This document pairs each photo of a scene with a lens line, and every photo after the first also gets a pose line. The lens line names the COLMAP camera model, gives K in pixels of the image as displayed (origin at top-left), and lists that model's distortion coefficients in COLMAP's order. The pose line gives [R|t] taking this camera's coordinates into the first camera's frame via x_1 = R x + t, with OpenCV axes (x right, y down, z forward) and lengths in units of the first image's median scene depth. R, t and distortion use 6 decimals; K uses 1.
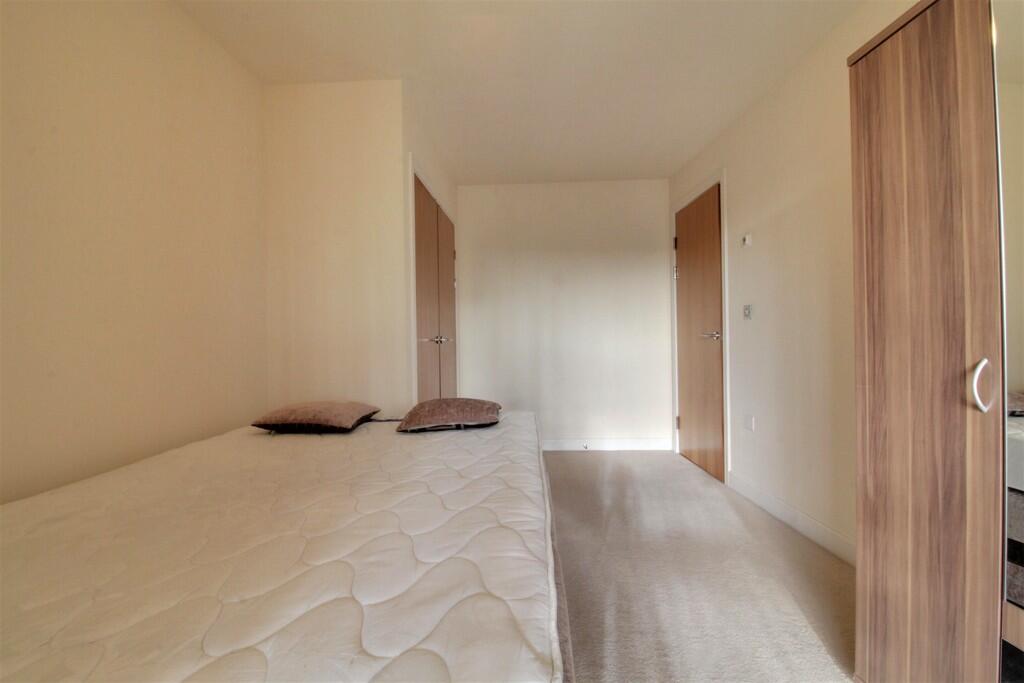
lens RADIAL K [[477.4, 0, 511.0], [0, 477.4, 334.8], [0, 0, 1]] dist [0.000333, -0.011437]
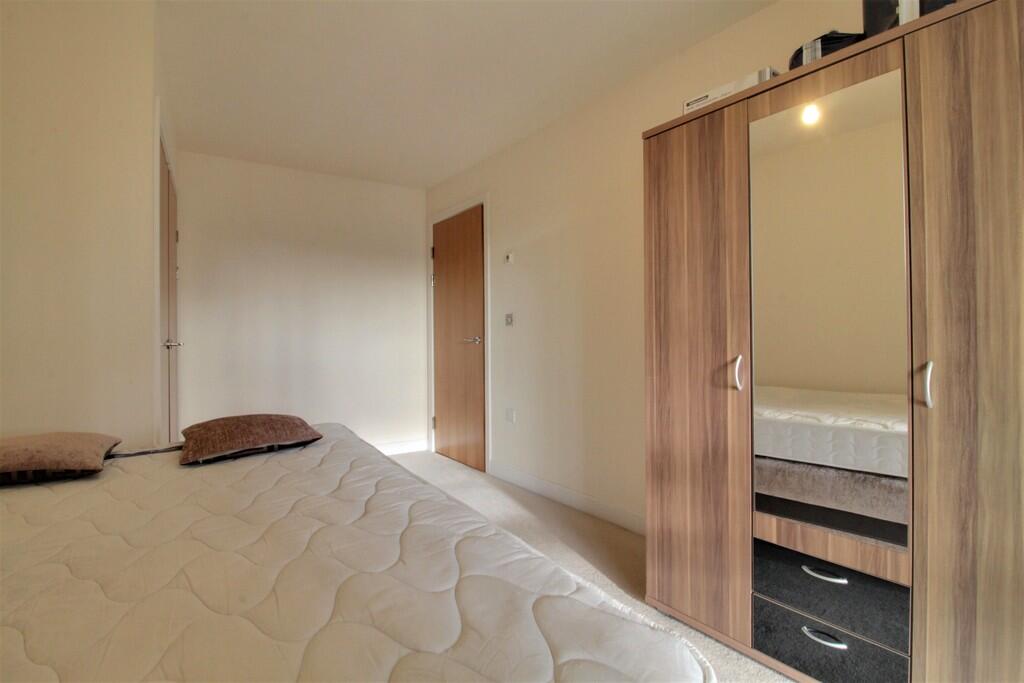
lens RADIAL K [[477.4, 0, 511.0], [0, 477.4, 334.8], [0, 0, 1]] dist [0.000333, -0.011437]
pose [[0.816370, 0.010790, 0.577429, -0.362897], [-0.004689, 0.999916, -0.012057, 0.004810], [-0.577510, 0.007135, 0.816352, 0.118686]]
